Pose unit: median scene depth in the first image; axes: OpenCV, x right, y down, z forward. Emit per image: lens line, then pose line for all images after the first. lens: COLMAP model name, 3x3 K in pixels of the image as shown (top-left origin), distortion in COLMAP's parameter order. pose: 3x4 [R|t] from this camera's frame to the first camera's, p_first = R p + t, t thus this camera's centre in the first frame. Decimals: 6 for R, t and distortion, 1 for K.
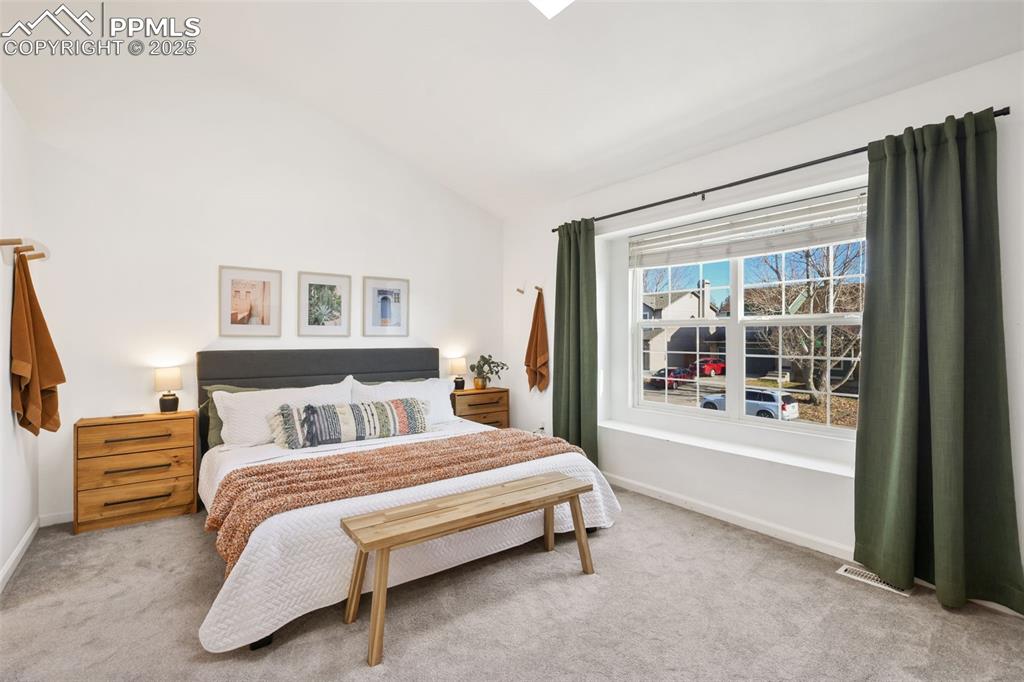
lens RADIAL K [[475.0, 0, 508.6], [0, 475.0, 337.5], [0, 0, 1]] dist [0.003516, 0.000325]
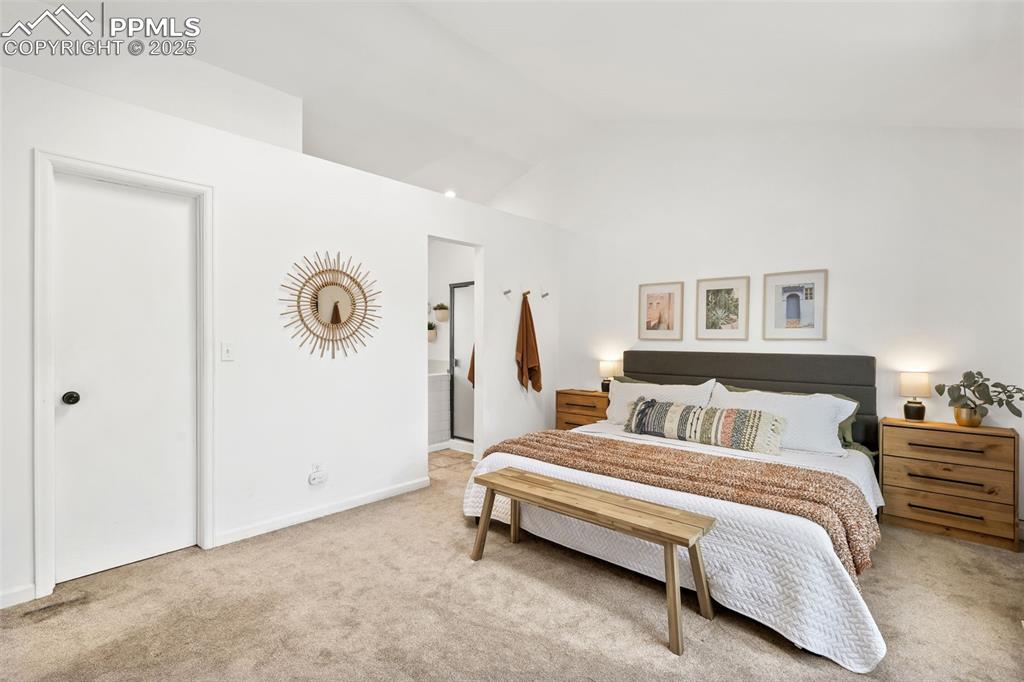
lens RADIAL K [[475.0, 0, 508.6], [0, 475.0, 337.5], [0, 0, 1]] dist [0.003516, 0.000325]
pose [[0.196952, -0.001782, -0.980412, 0.547009], [-0.004831, 0.999984, -0.002788, -0.002524], [0.980401, 0.005286, 0.196940, 0.369365]]
